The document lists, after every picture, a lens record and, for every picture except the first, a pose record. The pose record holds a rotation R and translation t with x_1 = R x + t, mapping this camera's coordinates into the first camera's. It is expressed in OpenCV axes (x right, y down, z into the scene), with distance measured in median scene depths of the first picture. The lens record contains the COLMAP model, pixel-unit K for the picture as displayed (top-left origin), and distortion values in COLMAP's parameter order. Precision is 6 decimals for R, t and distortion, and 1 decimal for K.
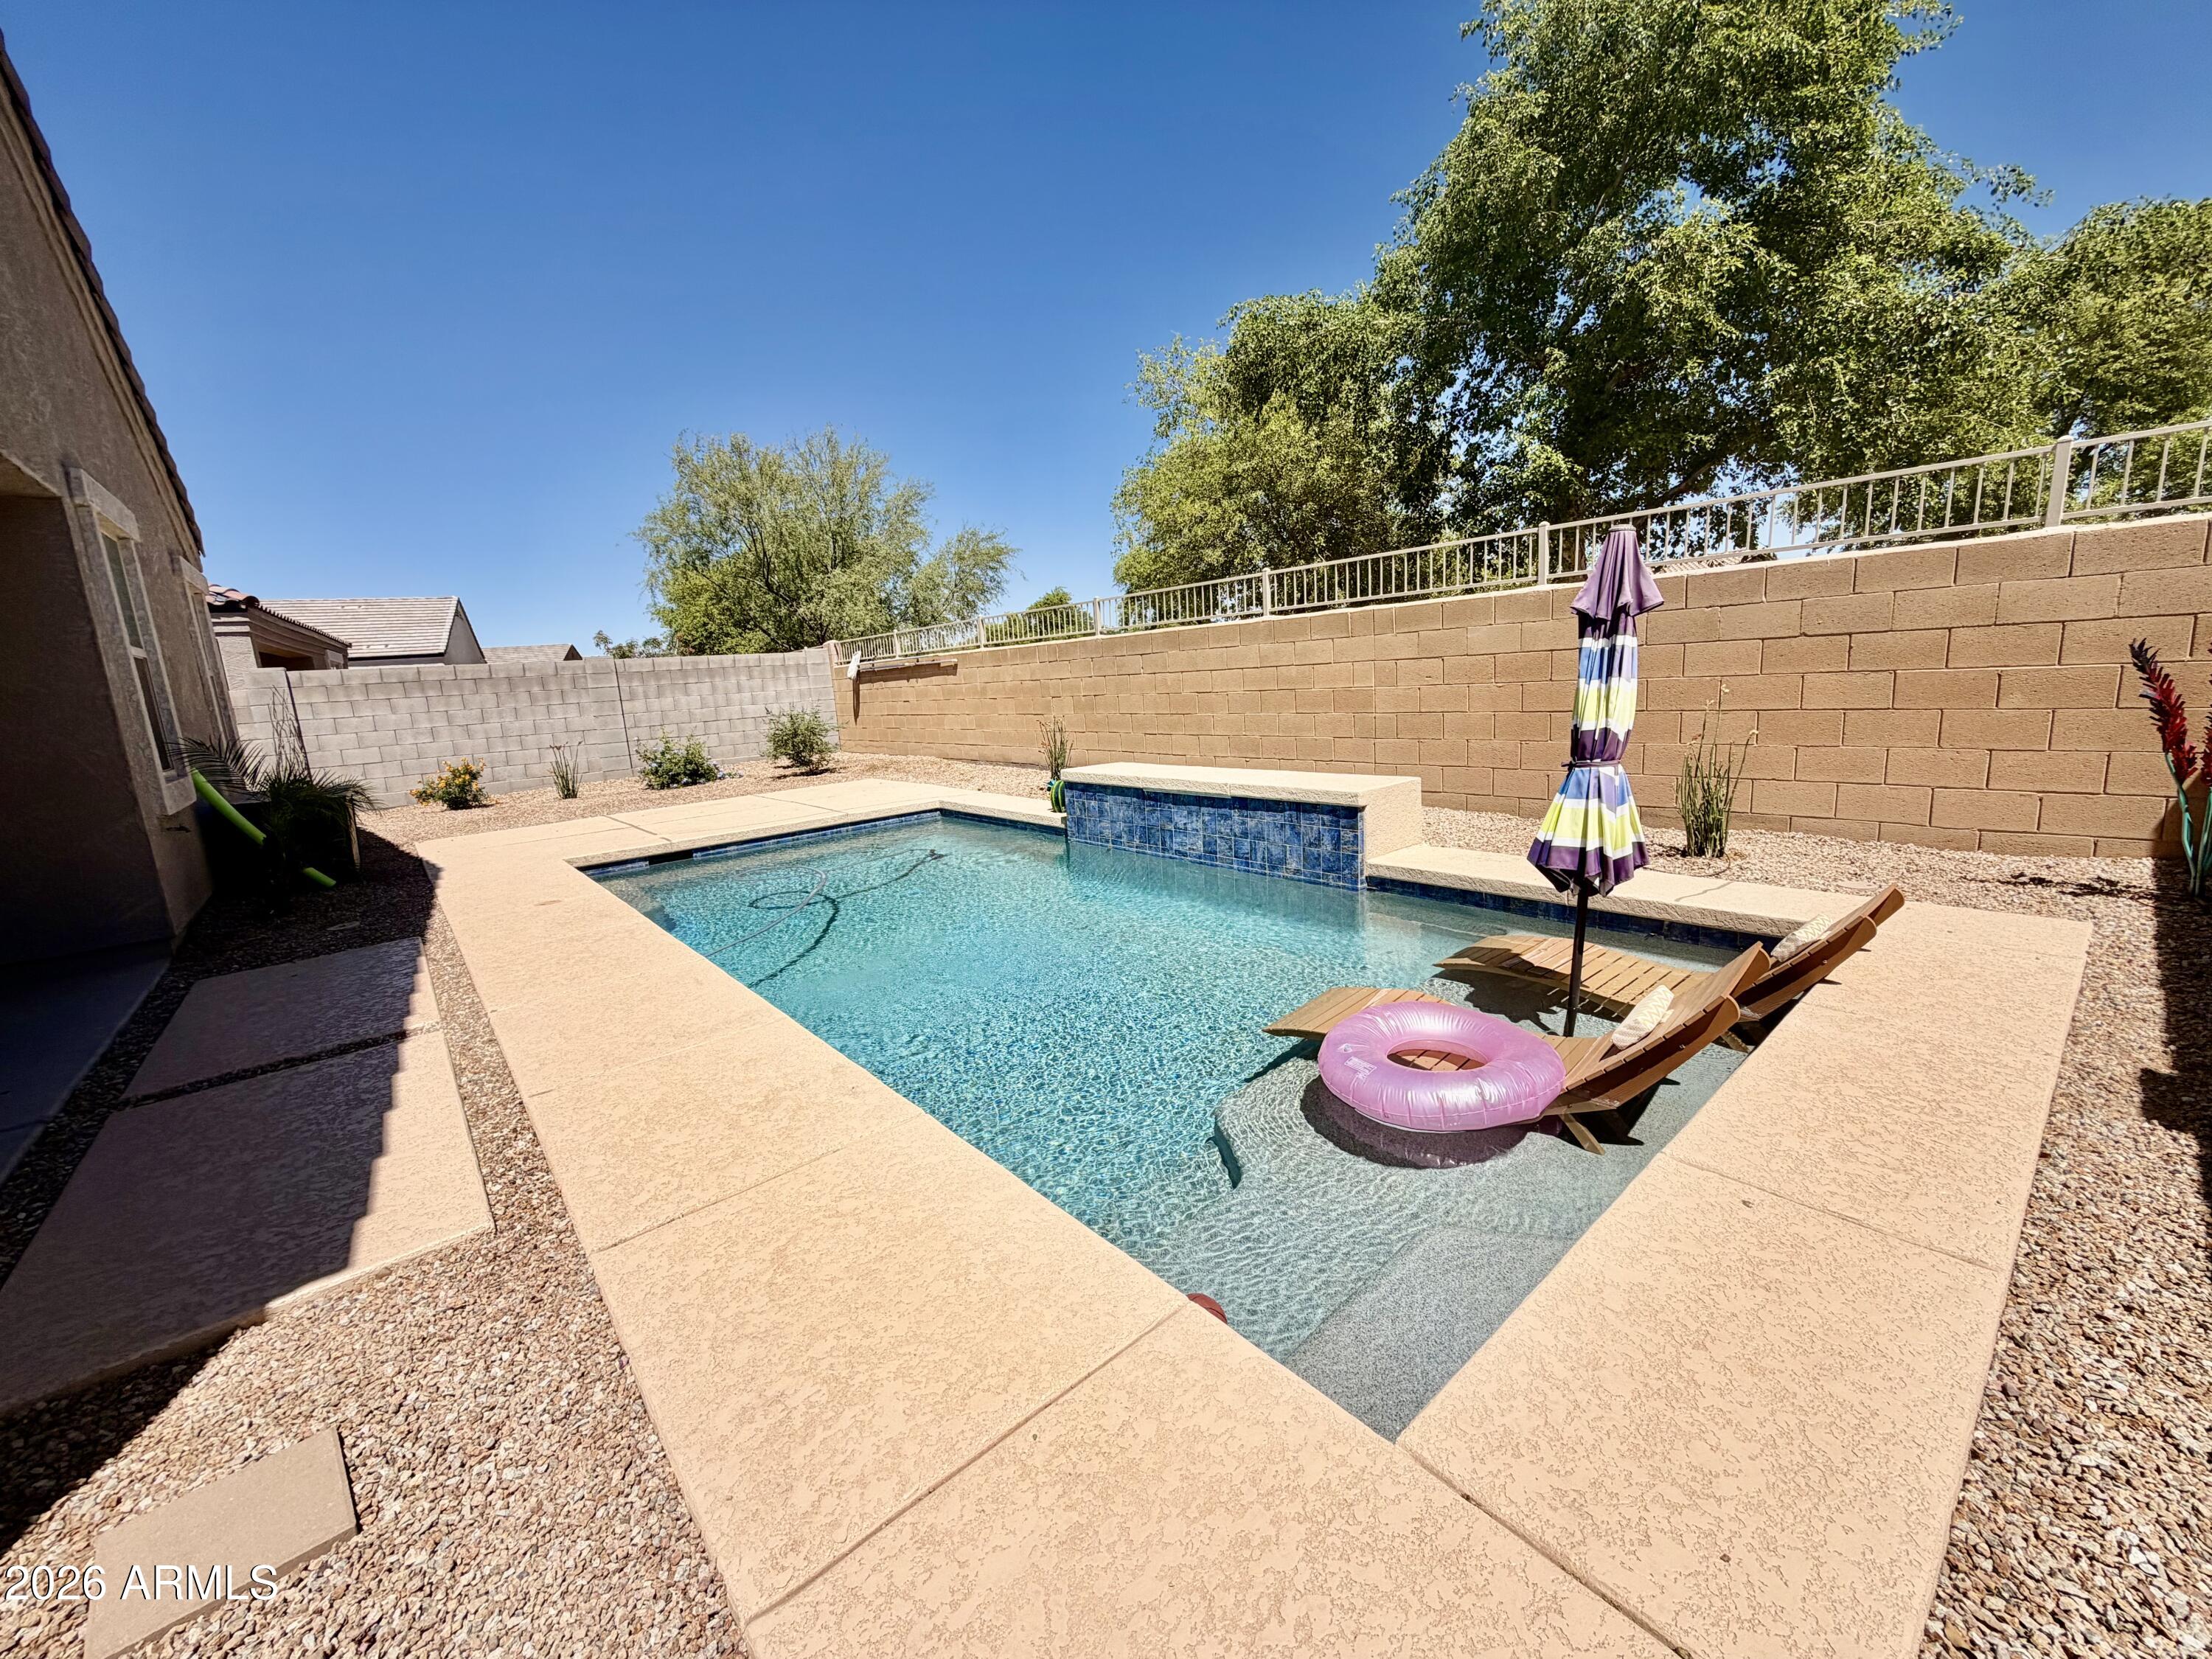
lens RADIAL K [[880.7, 0, 1105.0], [0, 880.7, 833.3], [0, 0, 1]] dist [0.001220, -0.001180]
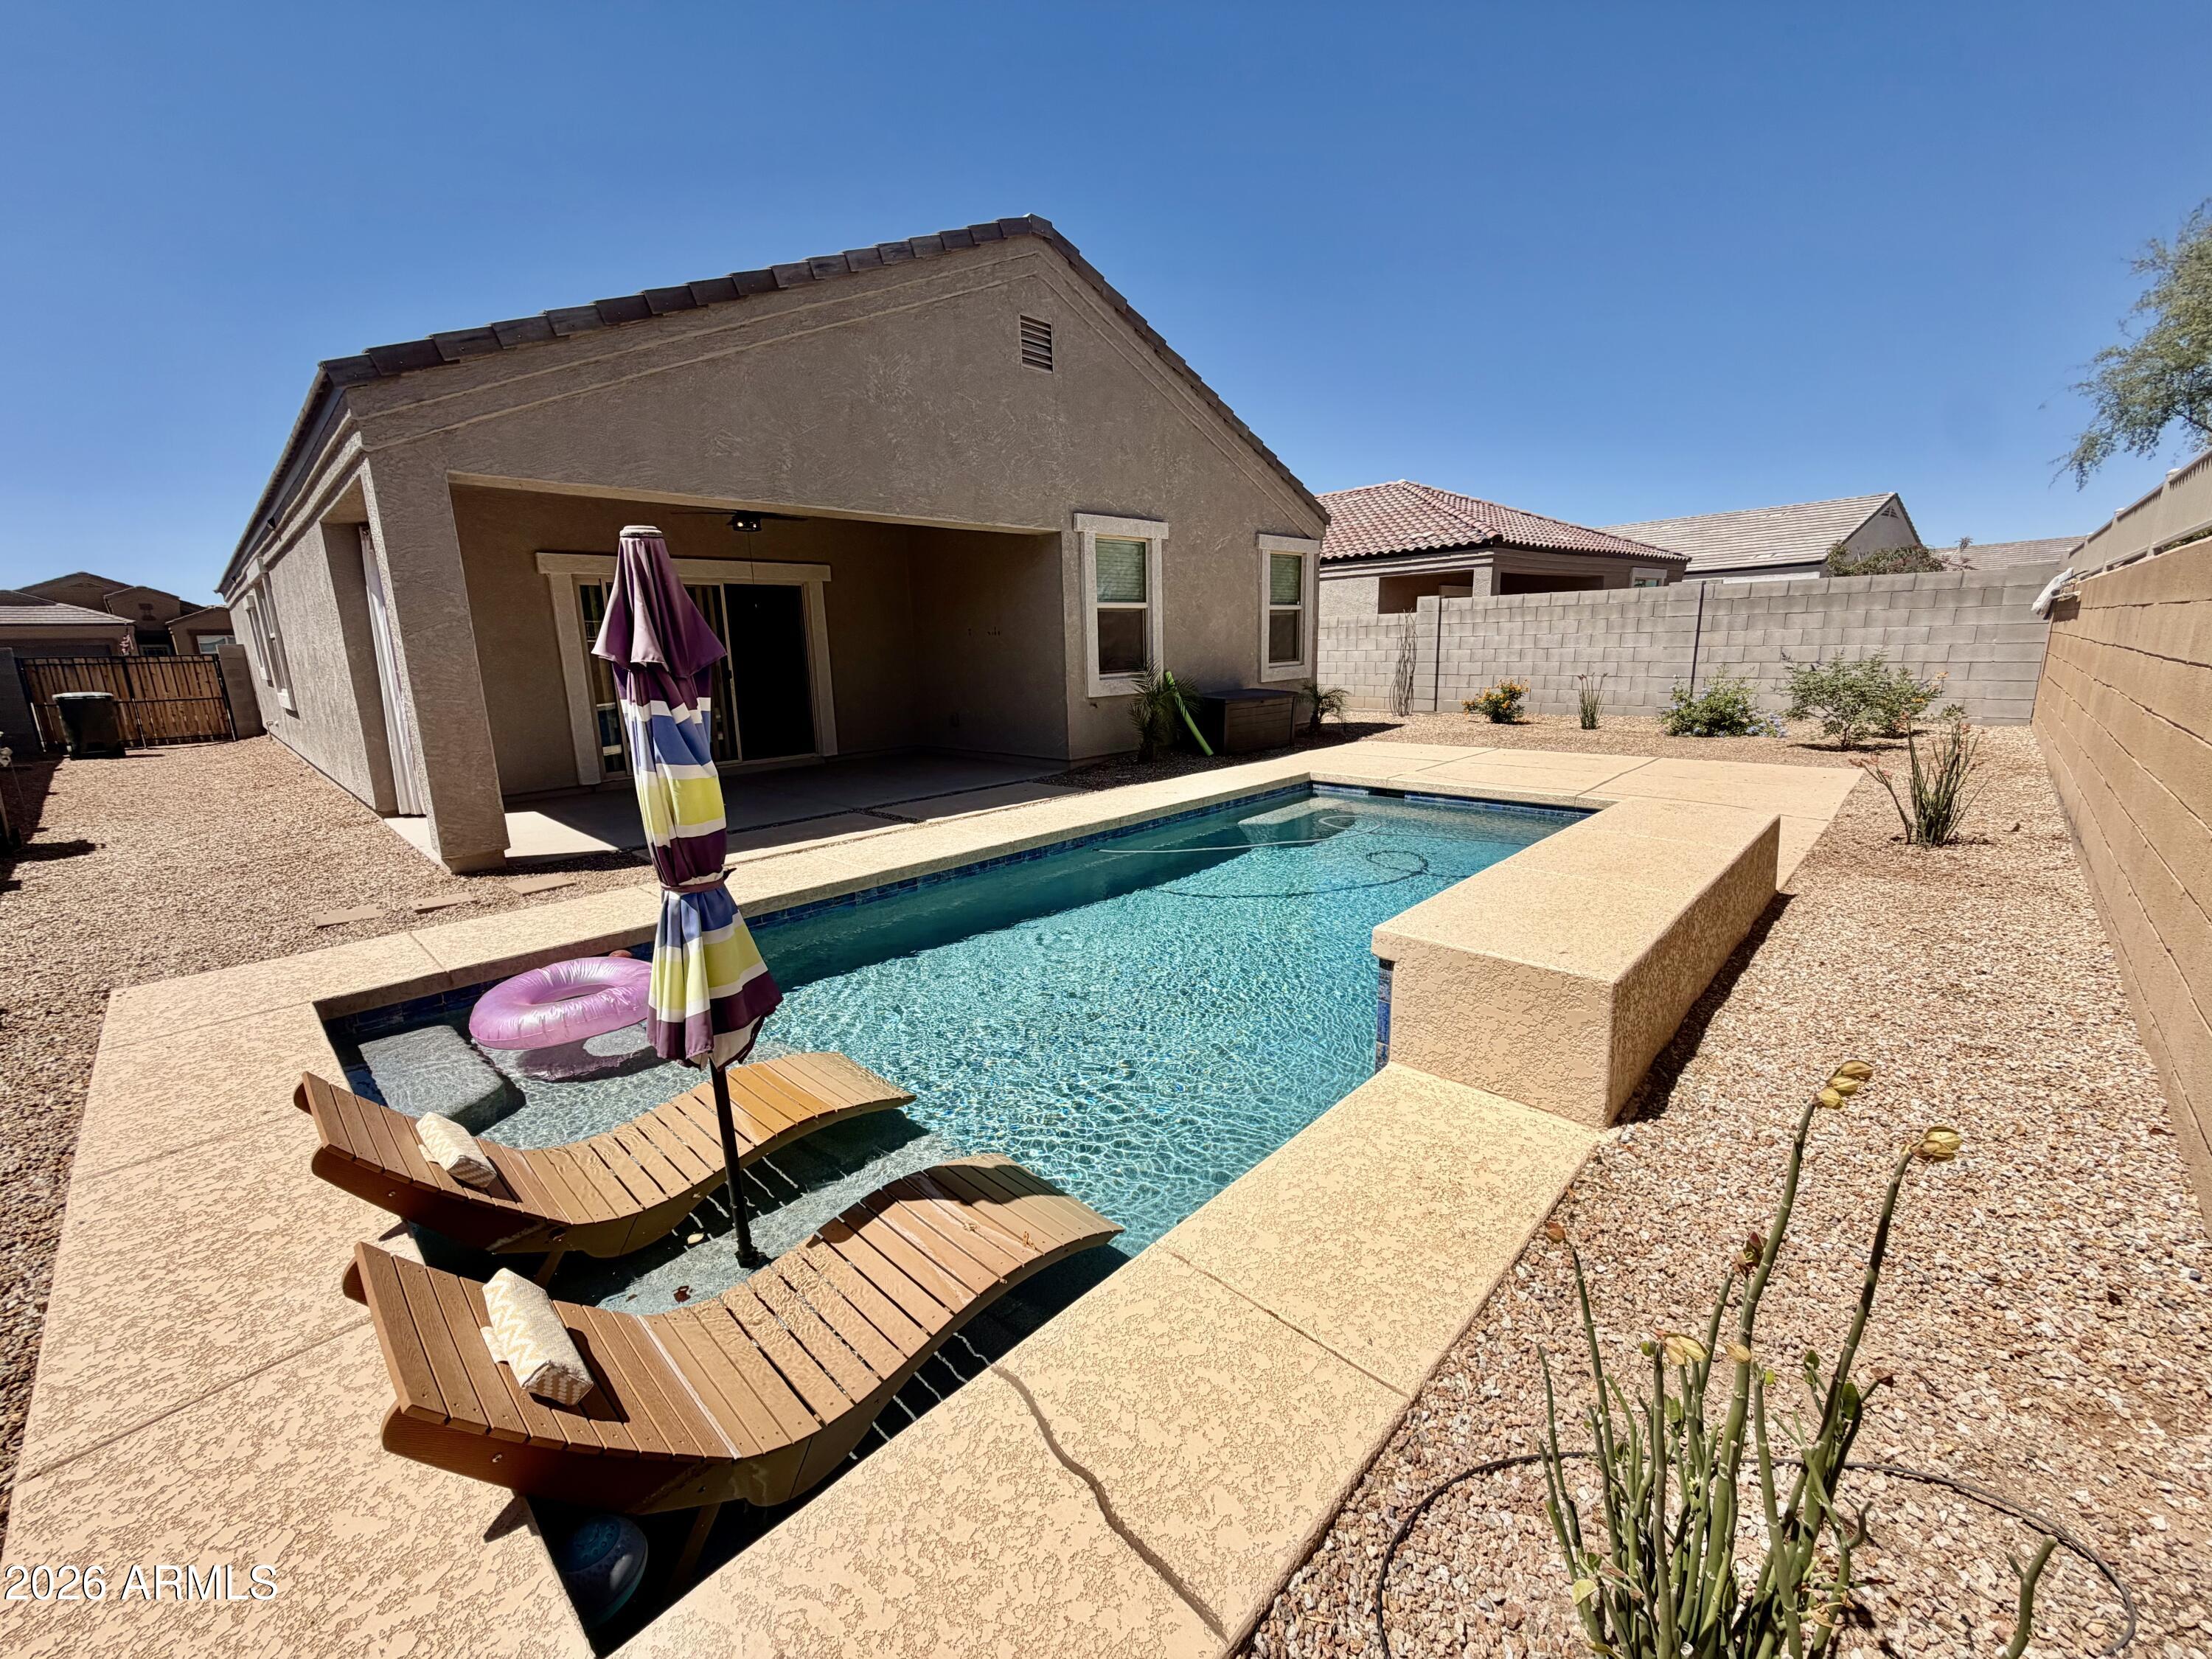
lens RADIAL K [[880.7, 0, 1099.0], [0, 880.7, 842.8], [0, 0, 1]] dist [0.001220, -0.001180]
pose [[0.097255, 0.280521, -0.954908, 0.598168], [-0.160471, 0.951323, 0.263124, -0.163666], [0.982238, 0.127644, 0.137537, 0.593297]]
